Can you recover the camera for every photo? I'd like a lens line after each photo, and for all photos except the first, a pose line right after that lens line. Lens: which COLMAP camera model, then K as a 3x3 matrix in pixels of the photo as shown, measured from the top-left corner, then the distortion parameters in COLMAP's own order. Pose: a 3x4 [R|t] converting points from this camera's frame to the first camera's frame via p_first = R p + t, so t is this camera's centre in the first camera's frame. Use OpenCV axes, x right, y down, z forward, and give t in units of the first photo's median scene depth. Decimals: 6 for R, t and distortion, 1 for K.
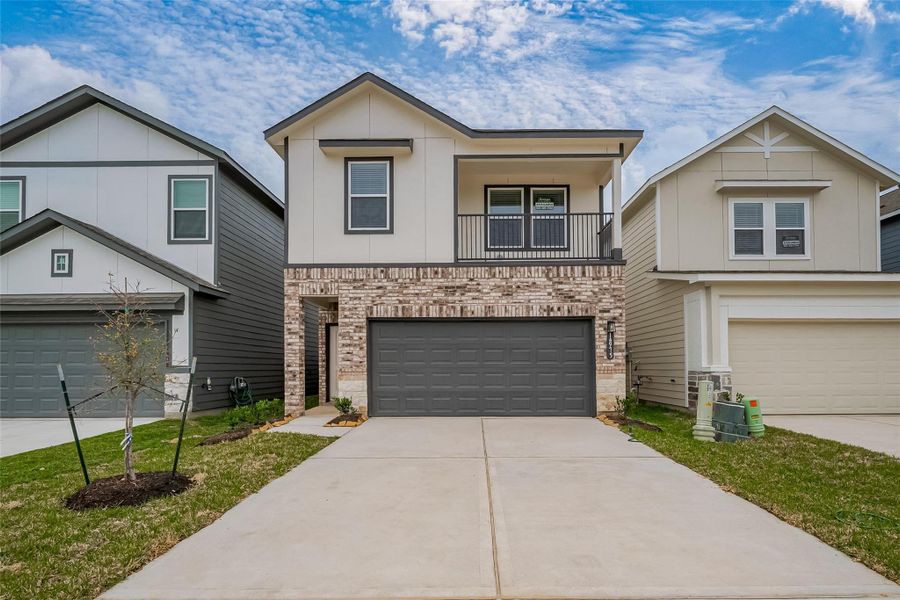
lens RADIAL K [[382.4, 0, 449.9], [0, 382.4, 317.3], [0, 0, 1]] dist [-0.006082, -0.000166]
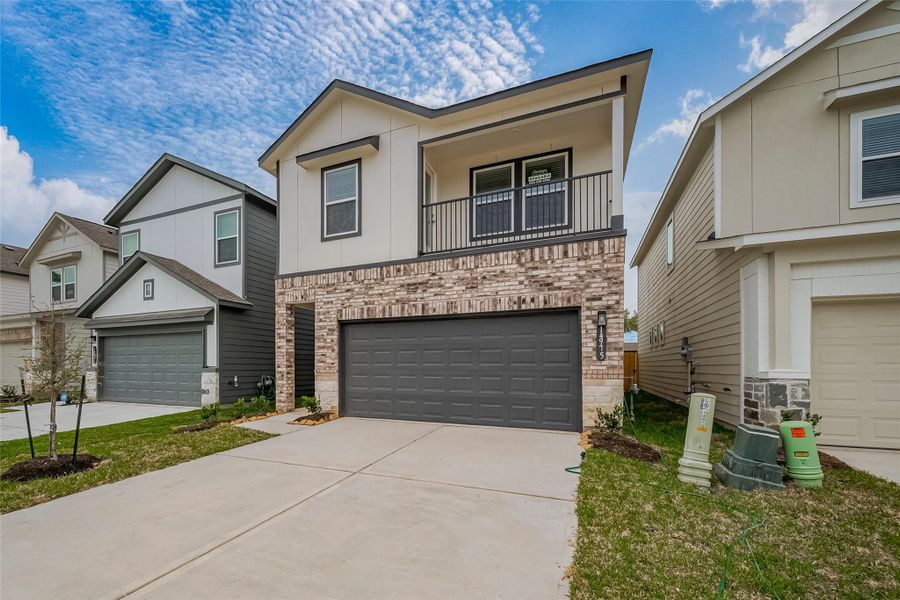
lens RADIAL K [[359.8, 0, 447.6], [0, 359.8, 328.9], [0, 0, 1]] dist [-0.005198, -0.000256]
pose [[0.925056, -0.034235, -0.378286, 0.409011], [0.044647, 0.998826, 0.018785, 0.018084], [0.377199, -0.034267, 0.925498, 0.207490]]
